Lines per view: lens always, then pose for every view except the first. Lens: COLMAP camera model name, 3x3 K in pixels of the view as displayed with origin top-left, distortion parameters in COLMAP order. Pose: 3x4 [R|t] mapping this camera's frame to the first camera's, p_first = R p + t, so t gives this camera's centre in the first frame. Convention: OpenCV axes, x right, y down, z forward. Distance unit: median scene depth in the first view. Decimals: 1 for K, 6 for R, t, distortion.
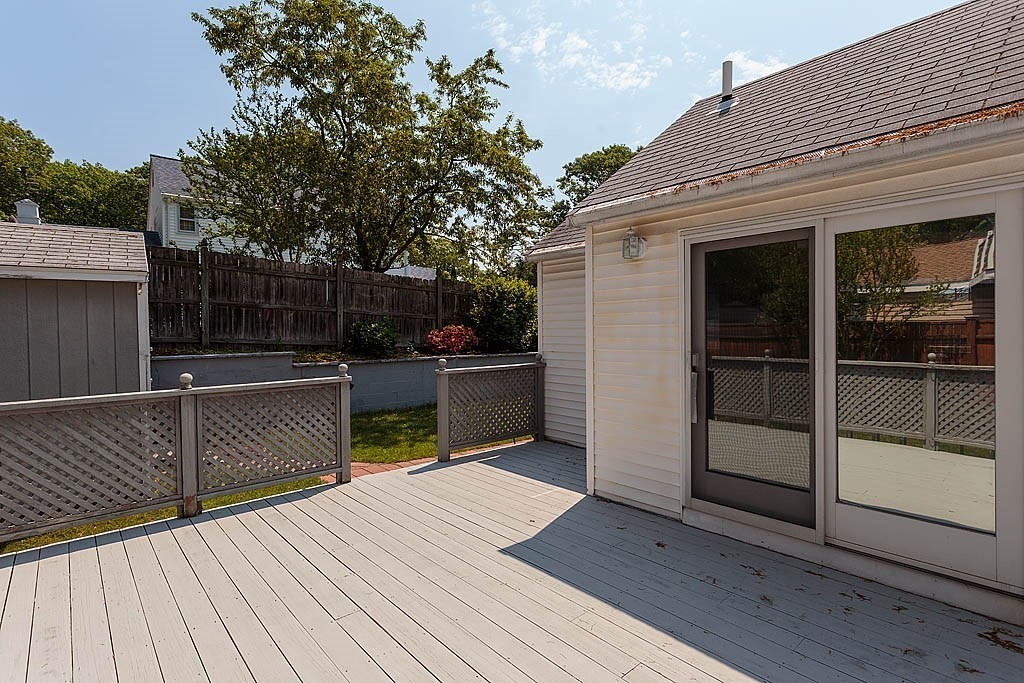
lens RADIAL K [[514.1, 0, 512.0], [0, 514.1, 341.5], [0, 0, 1]] dist [0.024857, 0.000167]
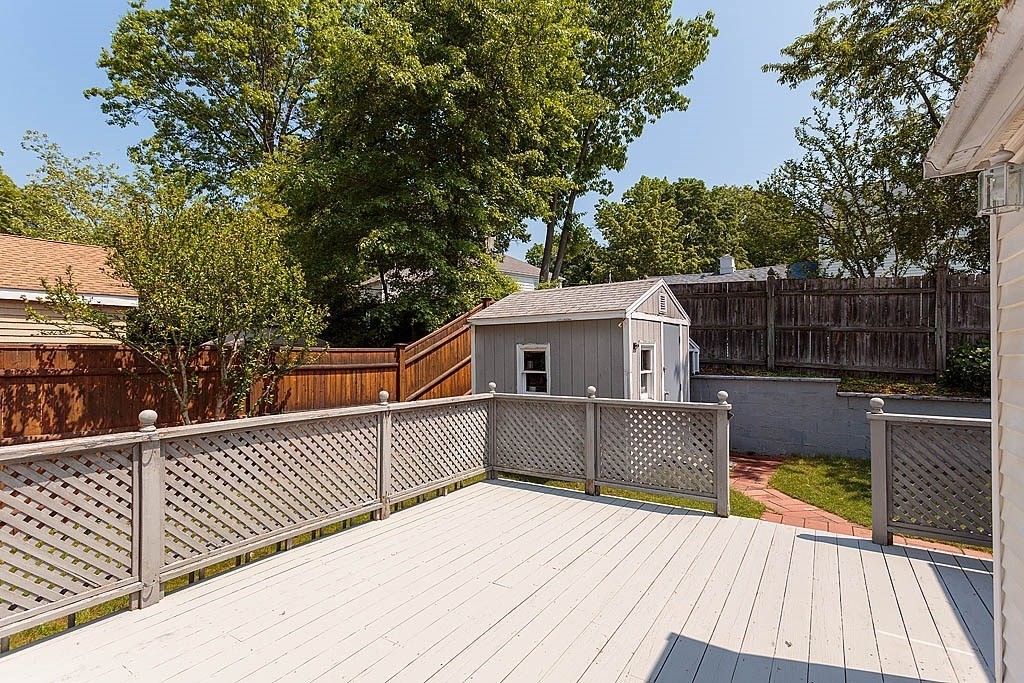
lens RADIAL K [[497.1, 0, 512.3], [0, 497.1, 356.2], [0, 0, 1]] dist [0.001149, 0.000129]
pose [[0.286468, 0.017511, -0.957930, 0.242196], [-0.031513, 0.999464, 0.008846, -0.009109], [0.957571, 0.027653, 0.286866, 0.201937]]
